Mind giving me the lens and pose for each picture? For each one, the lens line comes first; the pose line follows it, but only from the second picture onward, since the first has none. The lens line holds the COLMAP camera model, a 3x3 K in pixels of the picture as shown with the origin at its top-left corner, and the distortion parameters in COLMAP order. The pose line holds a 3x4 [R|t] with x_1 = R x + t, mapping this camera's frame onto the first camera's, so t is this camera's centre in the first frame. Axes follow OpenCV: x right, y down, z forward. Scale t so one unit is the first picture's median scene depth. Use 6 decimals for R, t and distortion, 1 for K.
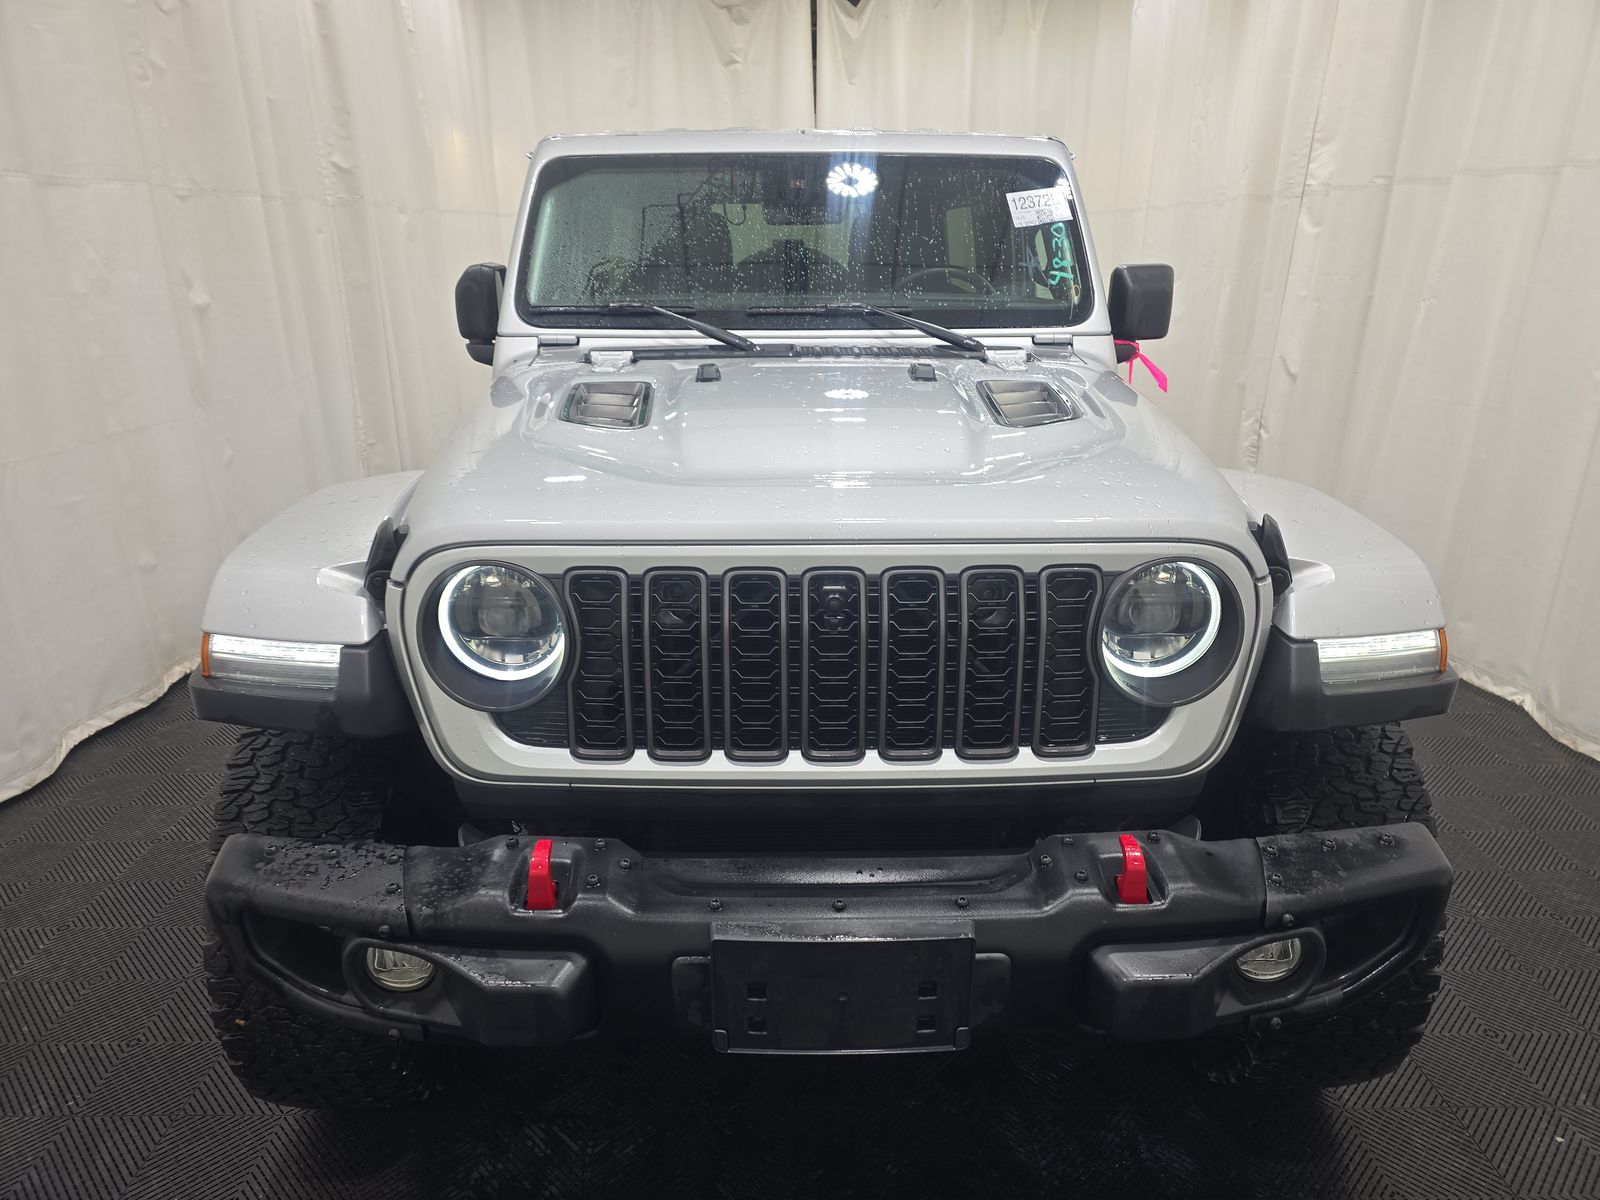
lens RADIAL K [[1038.6, 0, 802.0], [0, 1038.6, 607.2], [0, 0, 1]] dist [0.051372, -0.030773]
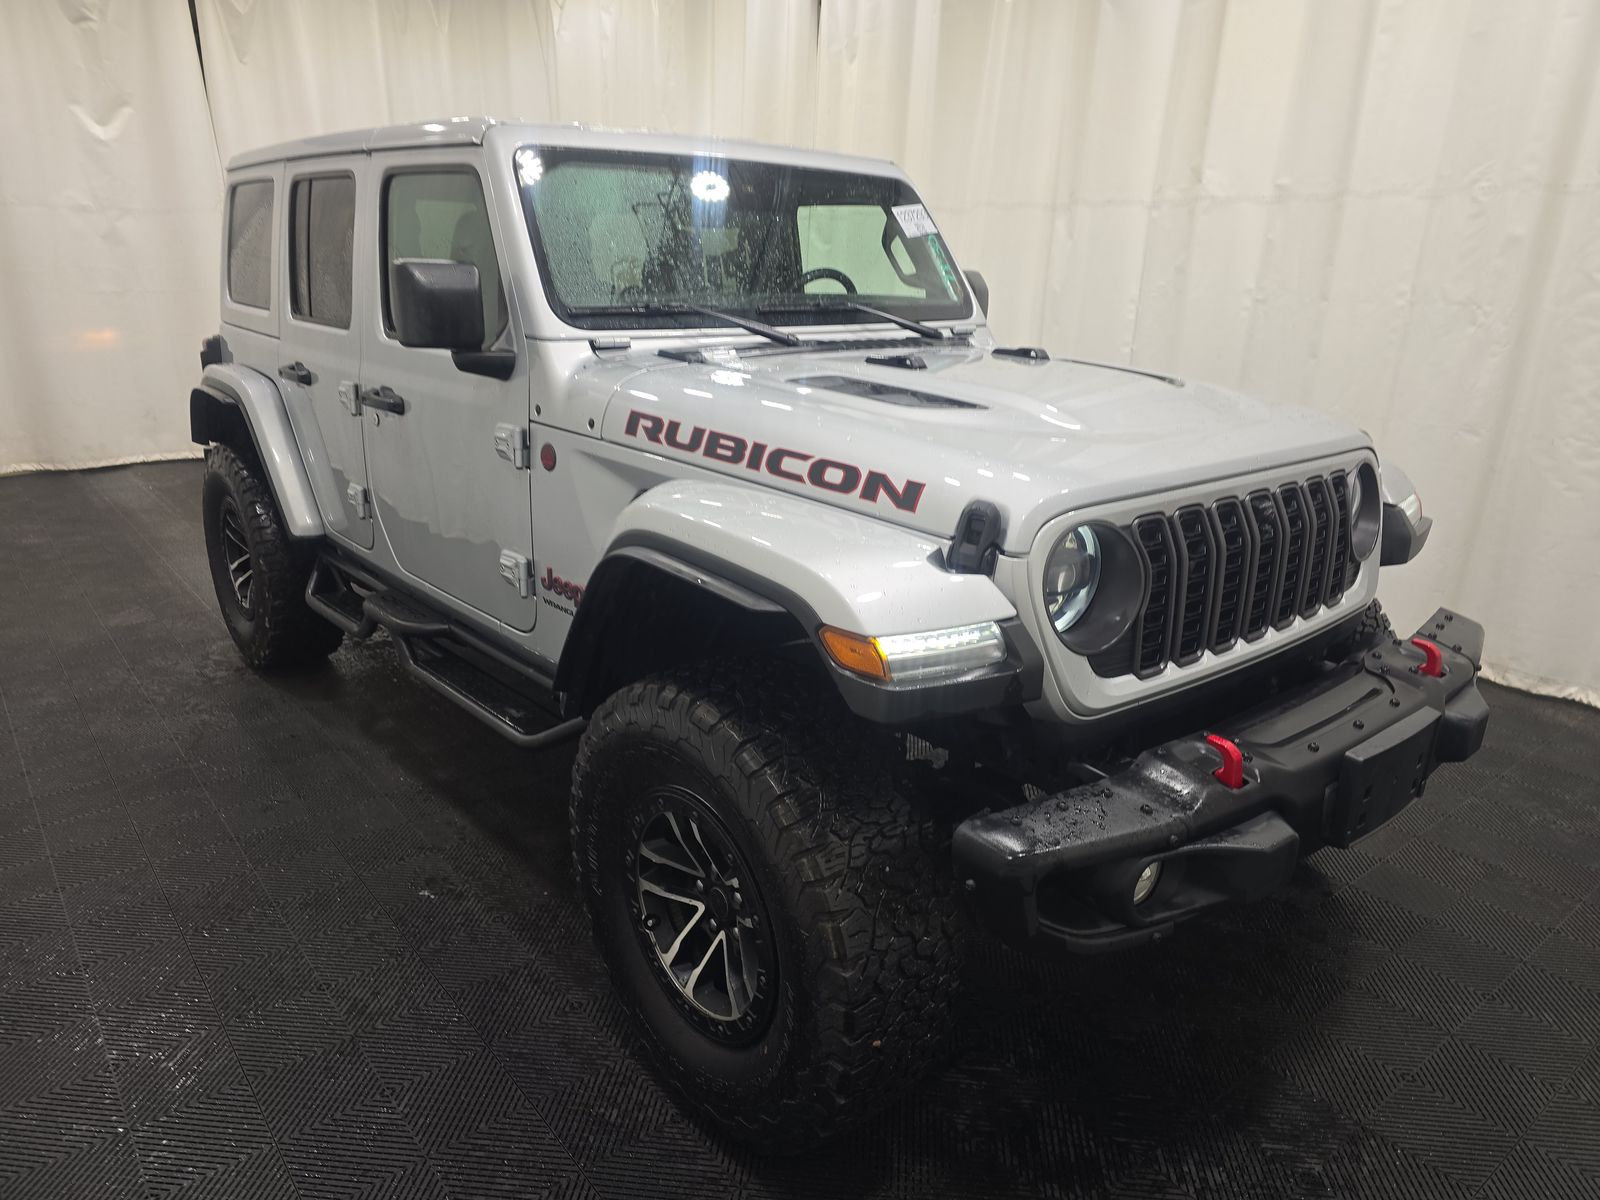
lens RADIAL K [[1038.6, 0, 802.0], [0, 1038.6, 607.2], [0, 0, 1]] dist [0.051372, -0.030773]
pose [[0.797829, -0.178958, 0.575711, -0.670464], [0.183804, 0.981668, 0.050430, -0.036824], [-0.574182, 0.065584, 0.816097, 0.144155]]
